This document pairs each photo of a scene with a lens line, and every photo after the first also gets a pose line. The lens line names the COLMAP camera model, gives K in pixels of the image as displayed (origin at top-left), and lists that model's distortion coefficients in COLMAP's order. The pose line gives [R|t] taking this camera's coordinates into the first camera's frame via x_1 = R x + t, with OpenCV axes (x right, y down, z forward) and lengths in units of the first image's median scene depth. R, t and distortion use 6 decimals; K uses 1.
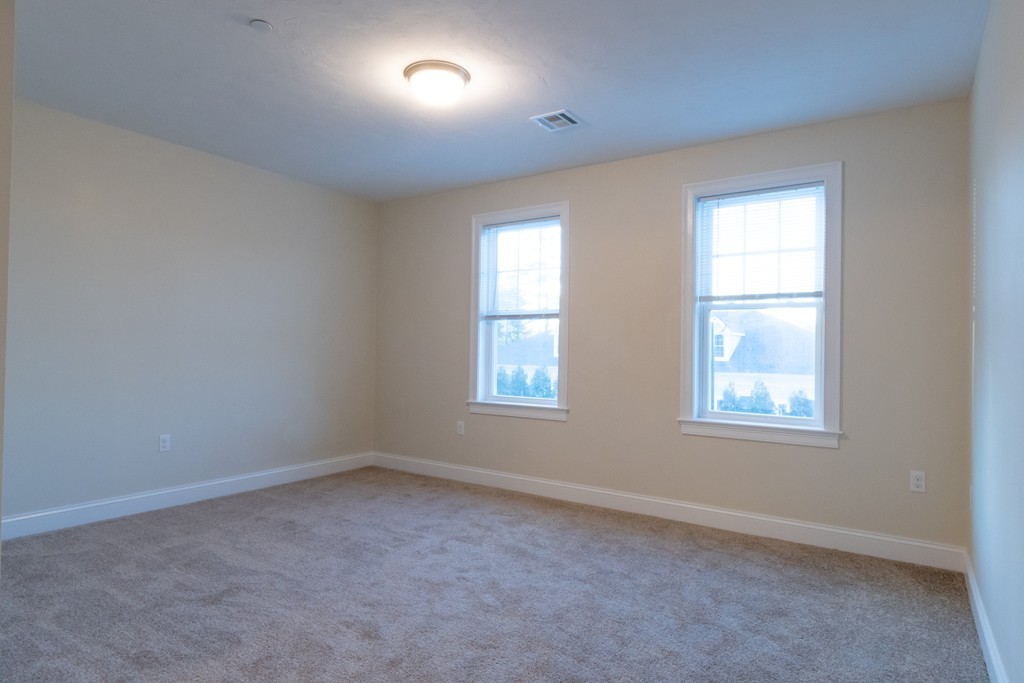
lens RADIAL K [[557.7, 0, 512.0], [0, 557.7, 341.5], [0, 0, 1]] dist [0.000970, -0.002930]
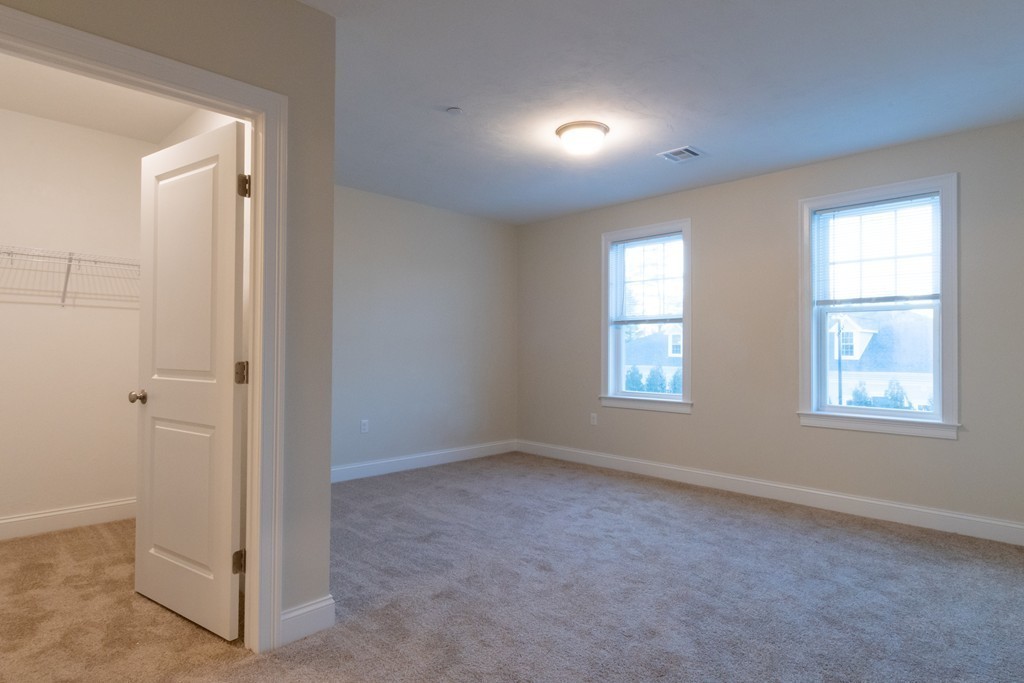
lens RADIAL K [[557.7, 0, 512.0], [0, 557.7, 341.5], [0, 0, 1]] dist [0.000970, -0.002930]
pose [[0.981566, -0.013278, -0.190659, -0.050959], [0.013058, 0.999912, -0.002411, -0.006273], [0.190674, -0.000124, 0.981653, -0.220842]]
